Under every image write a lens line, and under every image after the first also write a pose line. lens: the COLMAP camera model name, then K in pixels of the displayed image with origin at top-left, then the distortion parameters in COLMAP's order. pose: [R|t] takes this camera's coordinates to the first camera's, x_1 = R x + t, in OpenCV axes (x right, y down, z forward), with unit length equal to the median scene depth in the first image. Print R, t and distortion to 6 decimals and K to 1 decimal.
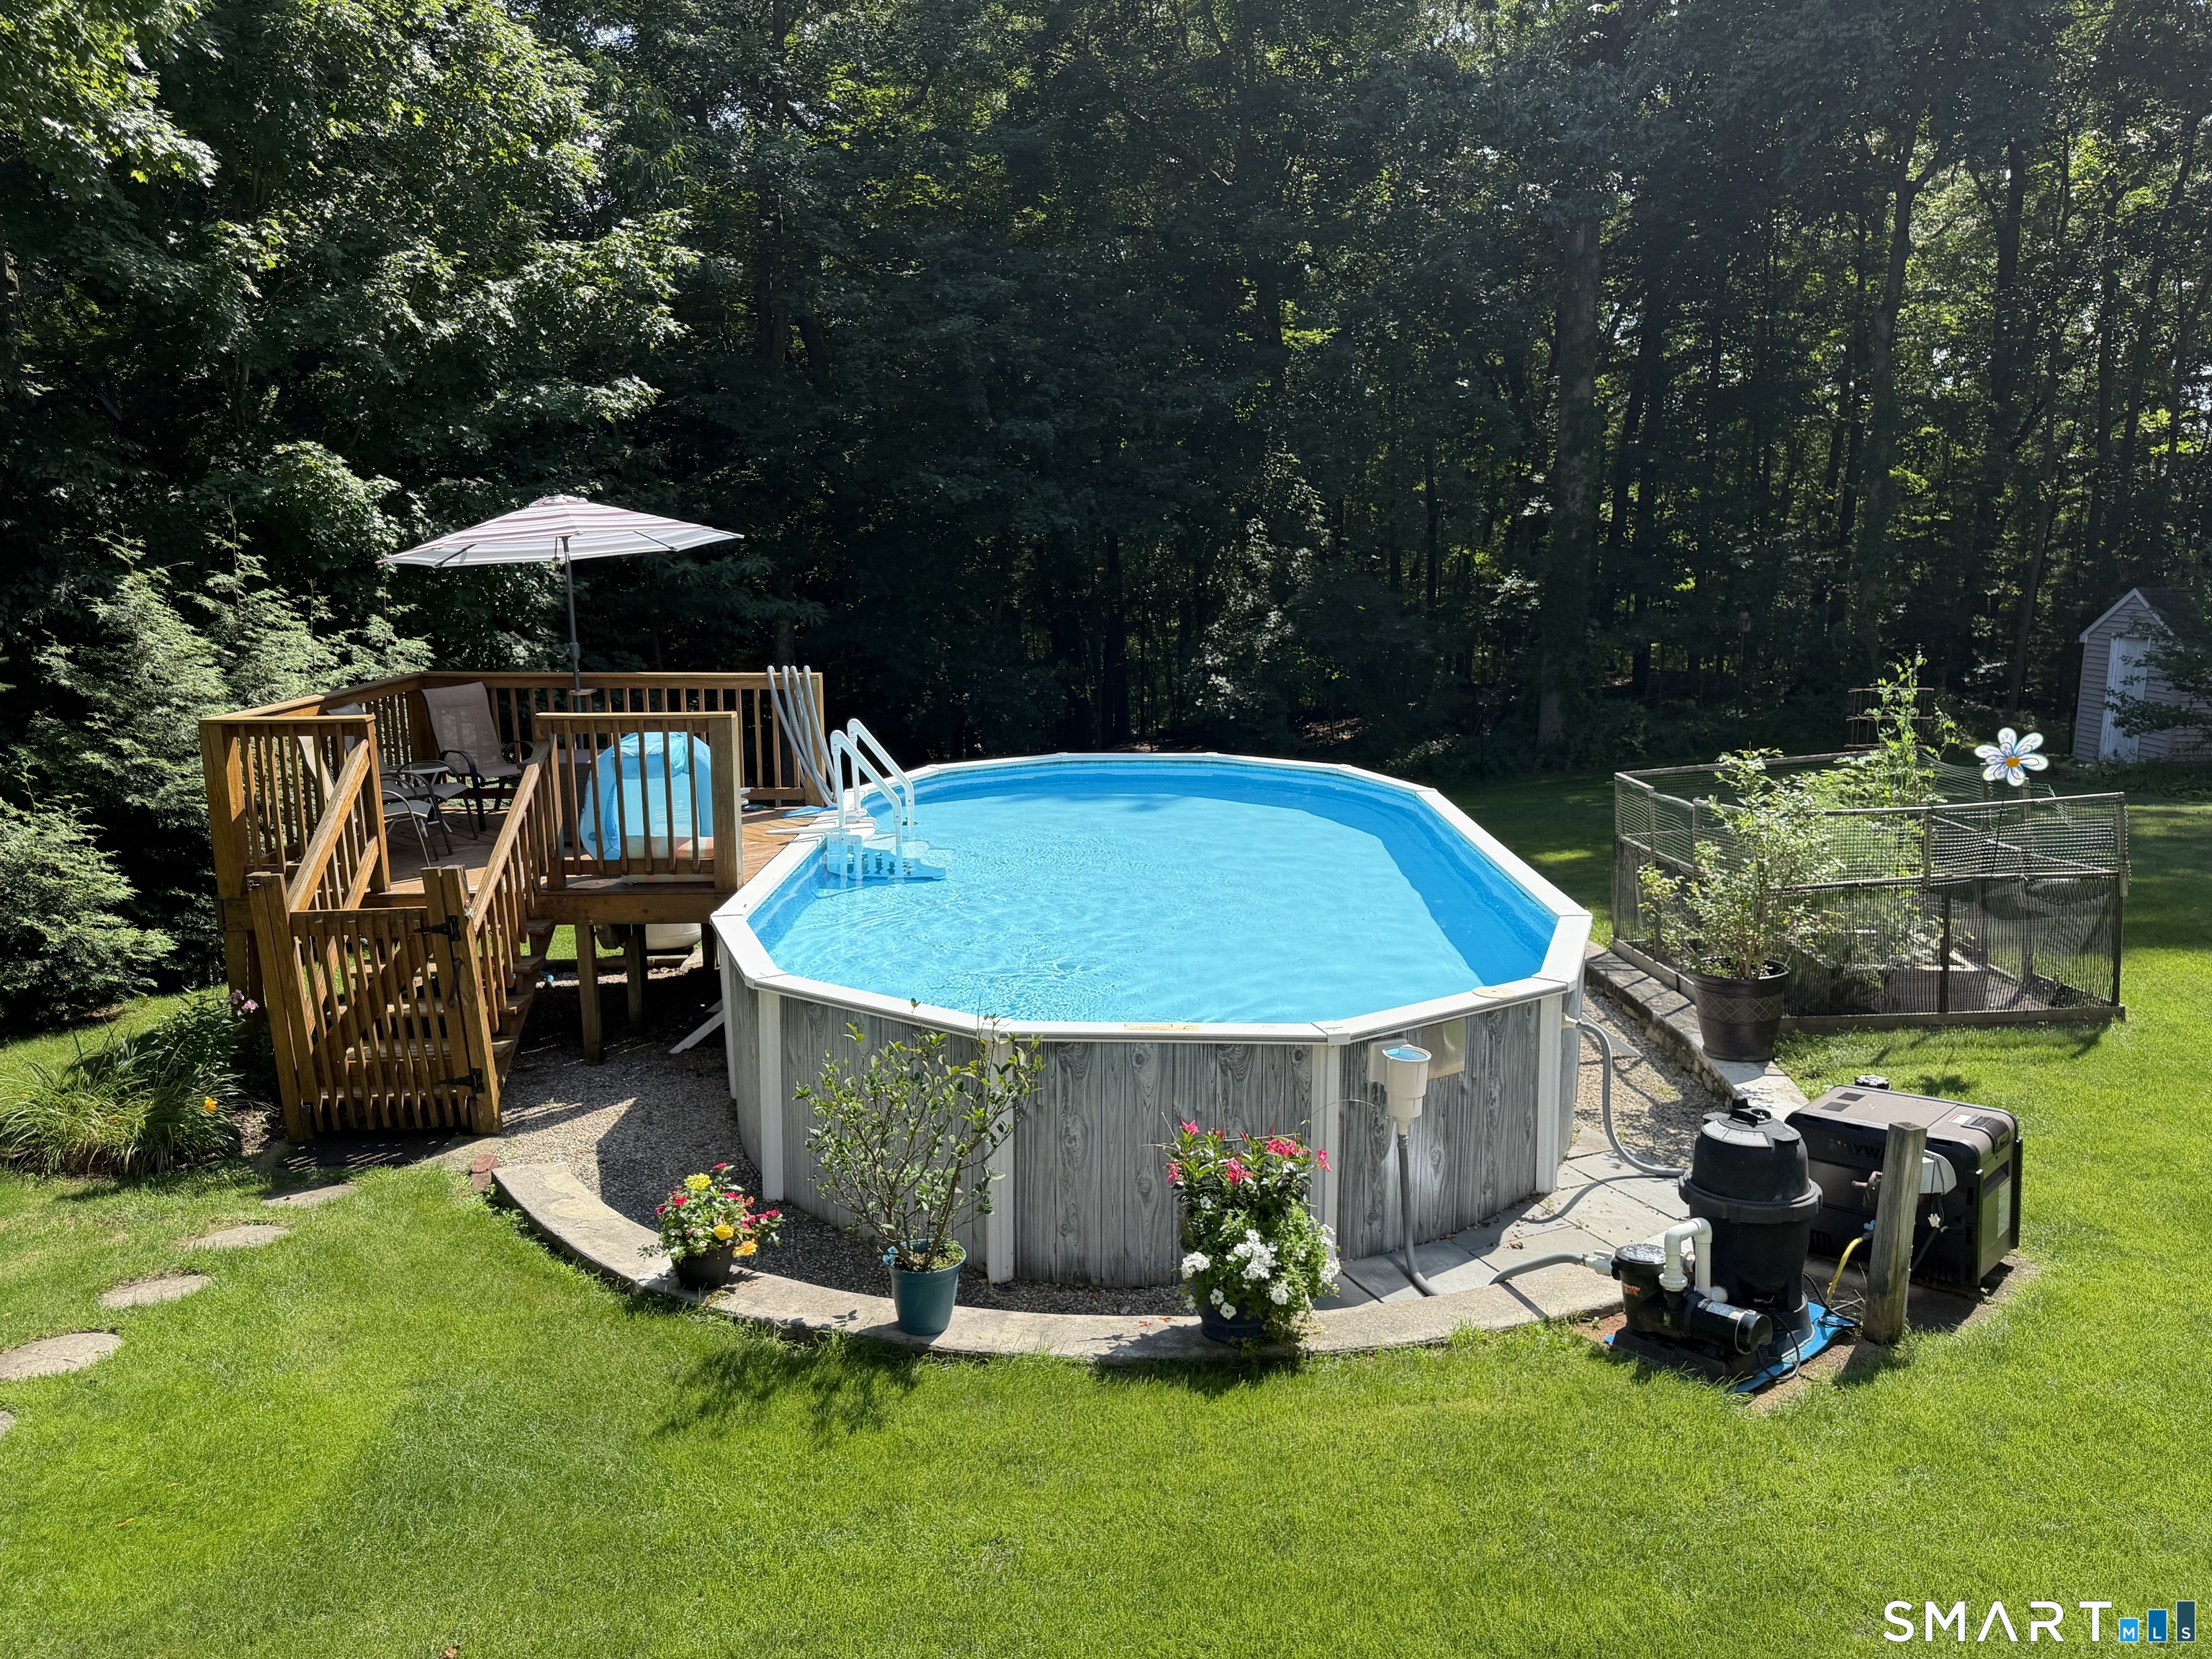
lens RADIAL K [[1620.8, 0, 1107.4], [0, 1620.8, 839.2], [0, 0, 1]] dist [0.025366, 0.001538]
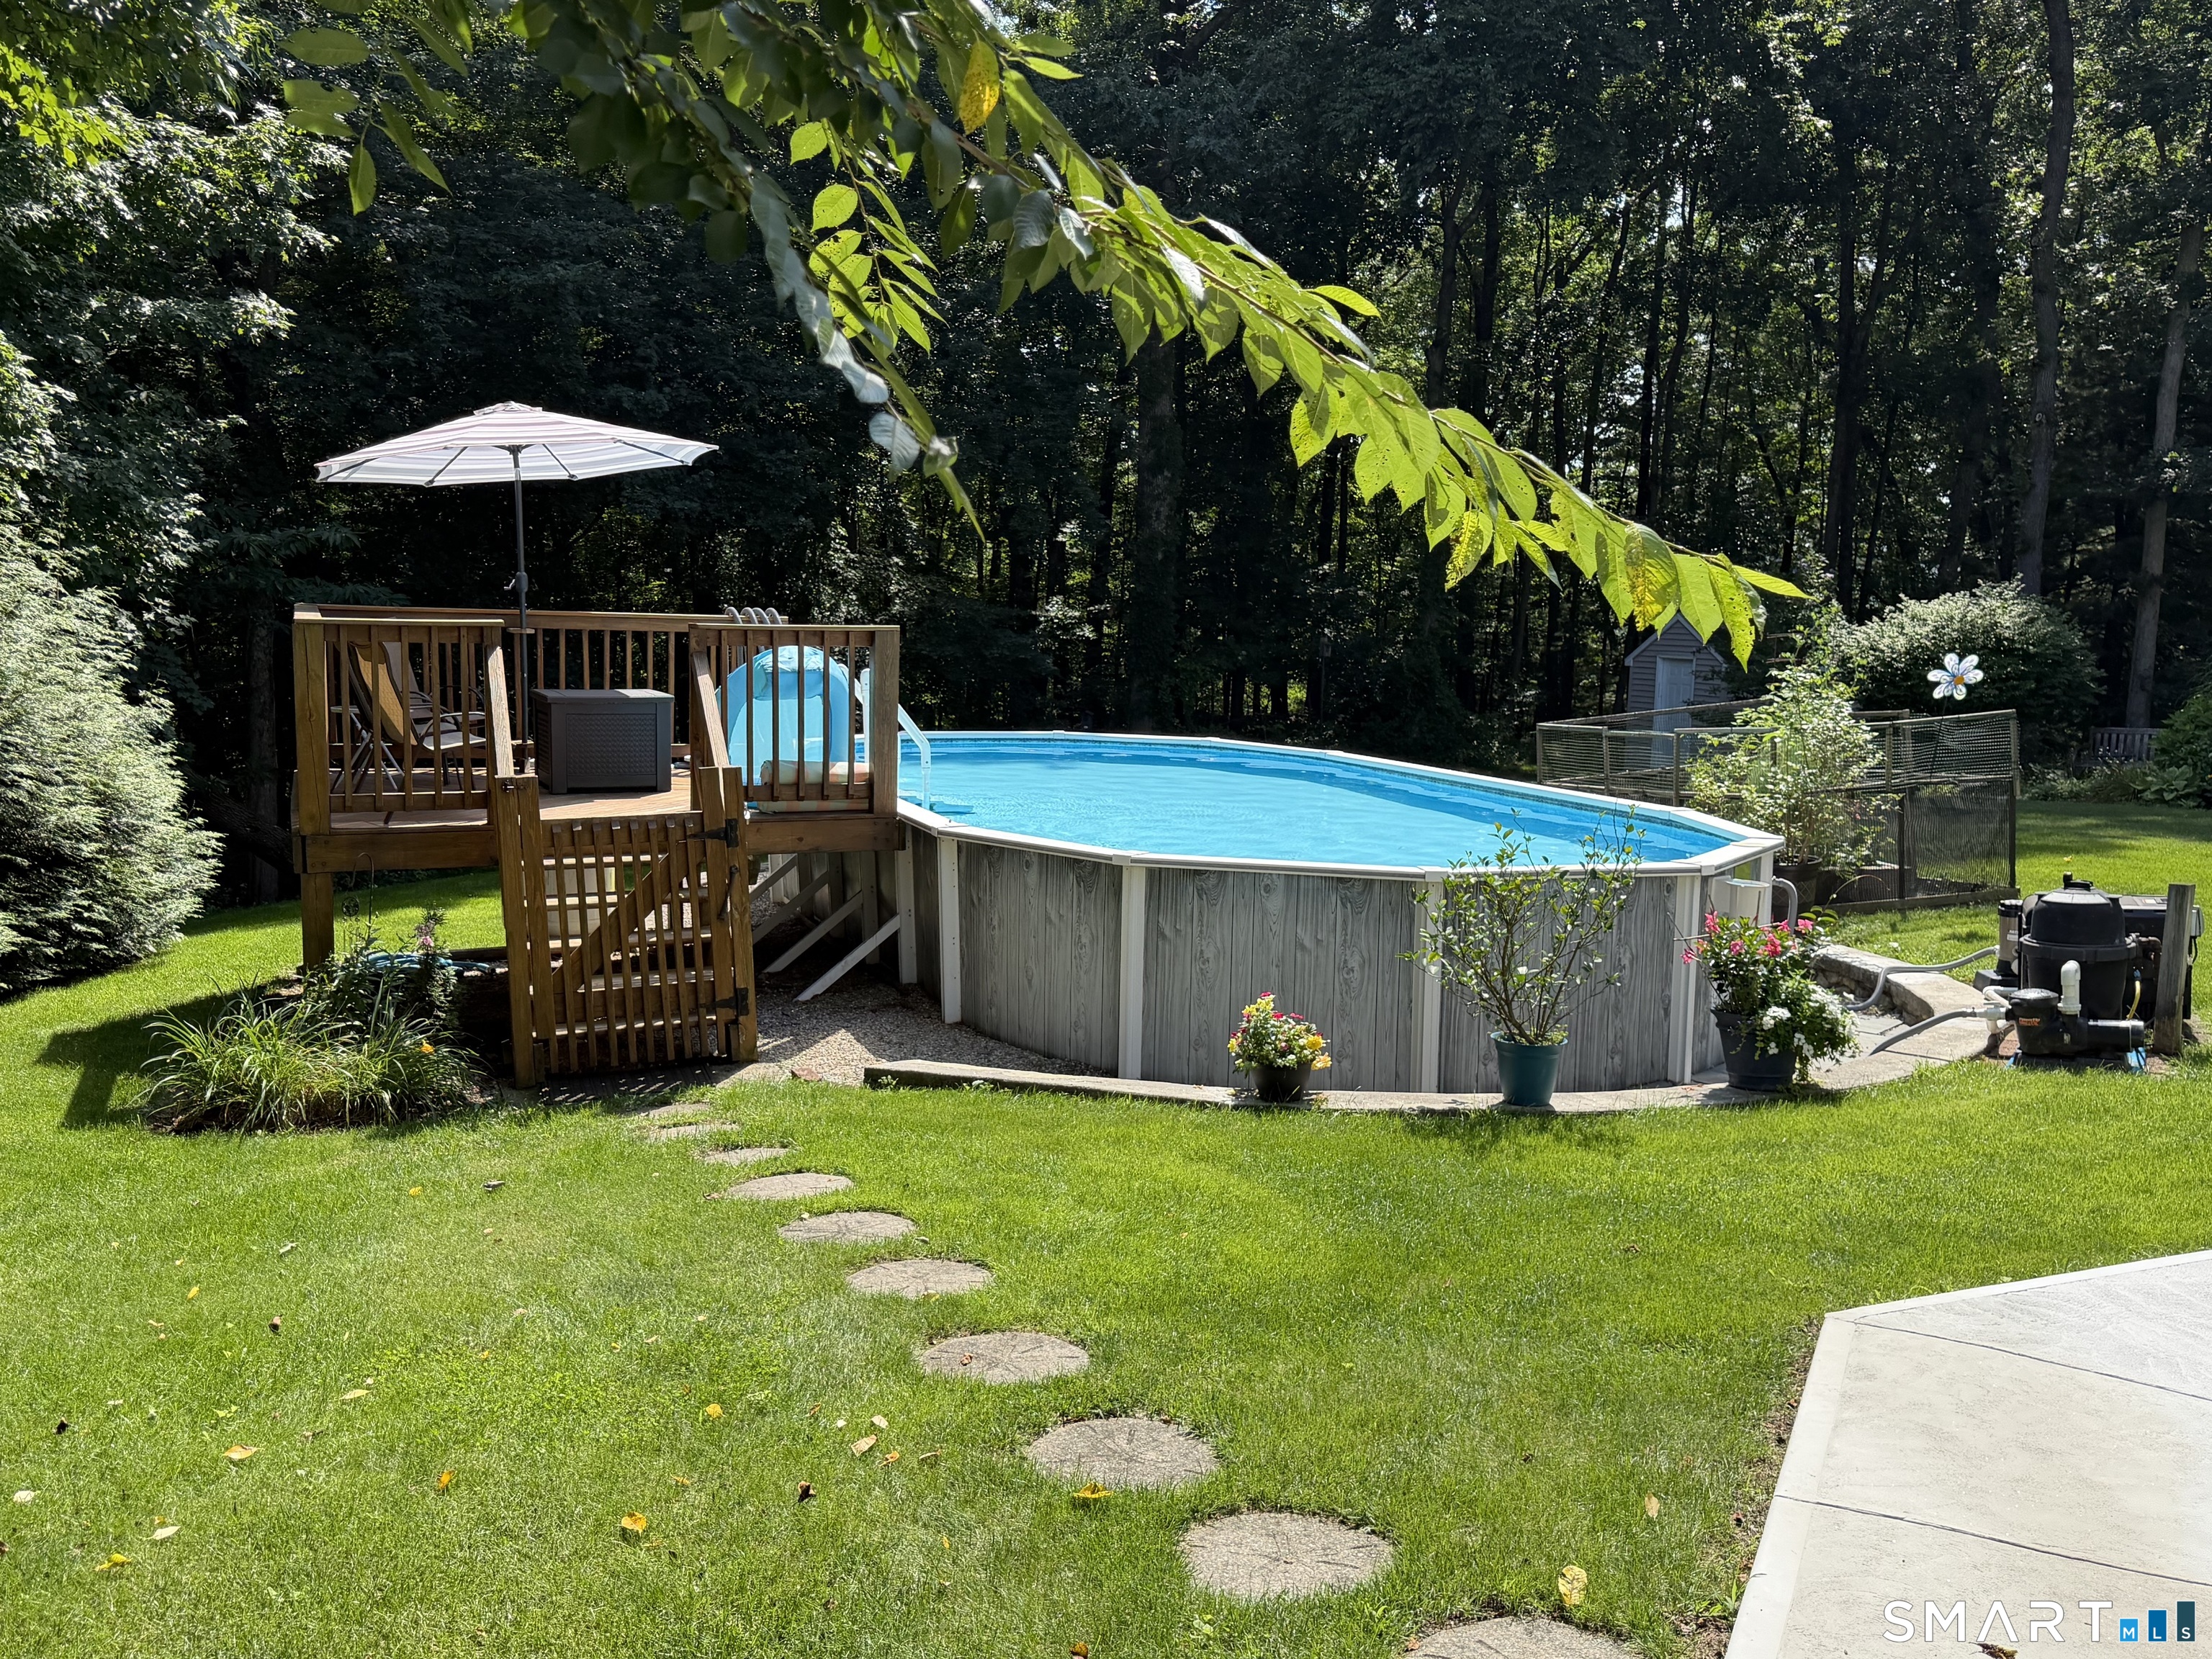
lens RADIAL K [[1929.8, 0, 1104.7], [0, 1929.8, 825.6], [0, 0, 1]] dist [0.016559, -0.002414]
pose [[0.927924, -0.020144, 0.372224, -0.522858], [0.043121, 0.997636, -0.053507, 0.101010], [-0.370267, 0.065701, 0.926599, -0.075133]]
